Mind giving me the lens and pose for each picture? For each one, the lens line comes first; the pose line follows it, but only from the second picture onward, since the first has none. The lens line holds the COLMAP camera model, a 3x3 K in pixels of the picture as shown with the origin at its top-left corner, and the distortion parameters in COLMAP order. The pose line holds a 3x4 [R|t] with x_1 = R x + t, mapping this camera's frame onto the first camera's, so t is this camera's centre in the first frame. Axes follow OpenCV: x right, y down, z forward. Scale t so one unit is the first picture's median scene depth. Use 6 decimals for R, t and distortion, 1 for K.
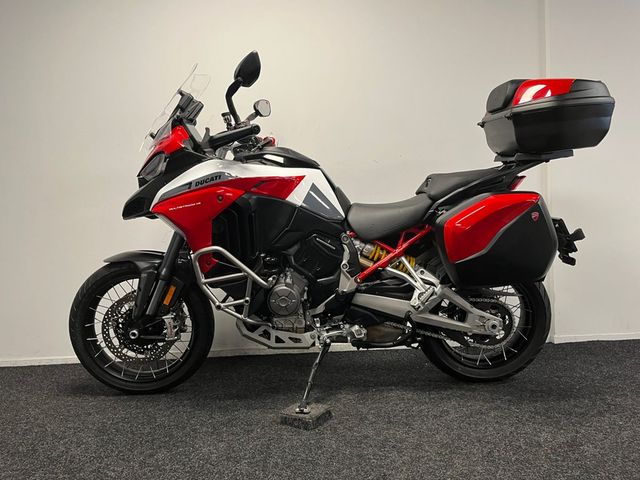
lens RADIAL K [[499.6, 0, 319.1], [0, 499.6, 246.0], [0, 0, 1]] dist [0.040803, -0.000726]
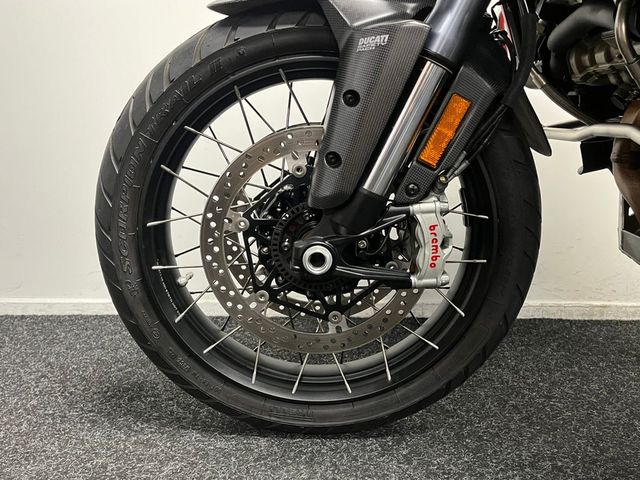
lens RADIAL K [[524.3, 0, 319.0], [0, 524.3, 238.4], [0, 0, 1]] dist [0.070141, -0.080813]
pose [[0.998686, 0.046578, -0.021385, -0.366317], [-0.043795, 0.992280, 0.116028, 0.129954], [0.026624, -0.114939, 0.993016, 0.708724]]
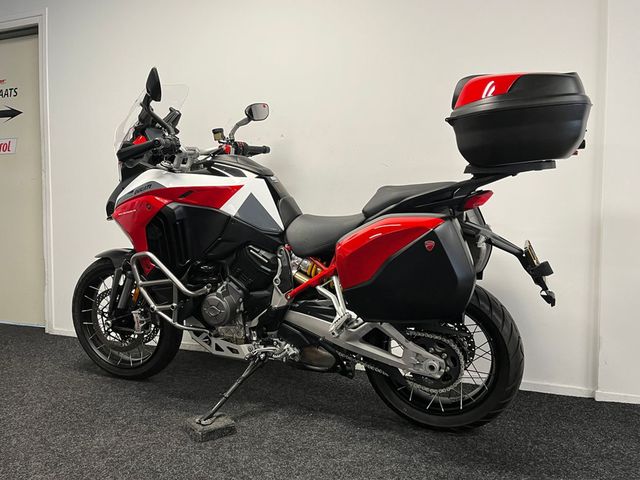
lens RADIAL K [[524.3, 0, 311.5], [0, 524.3, 249.5], [0, 0, 1]] dist [0.070141, -0.080813]
pose [[0.923944, 0.071314, -0.375821, 0.479189], [-0.062073, 0.997398, 0.036657, -0.059706], [0.377457, -0.010541, 0.925967, 0.094094]]
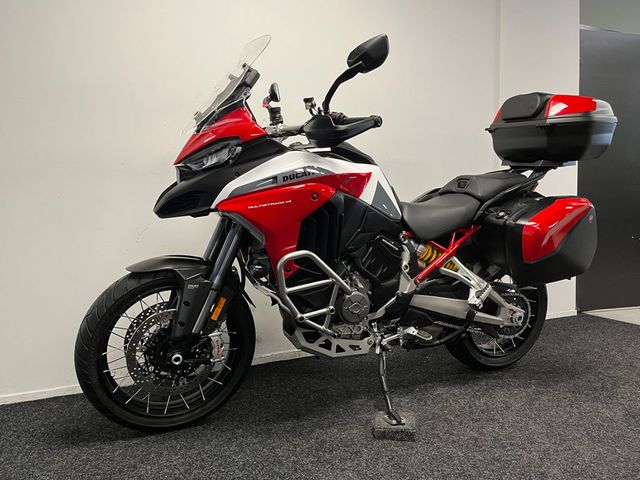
lens RADIAL K [[499.6, 0, 318.4], [0, 499.6, 244.6], [0, 0, 1]] dist [0.040803, -0.000726]
pose [[0.919187, -0.014491, 0.393555, -0.481520], [0.005854, 0.999715, 0.023139, -0.027539], [-0.393778, -0.018966, 0.919010, 0.168696]]
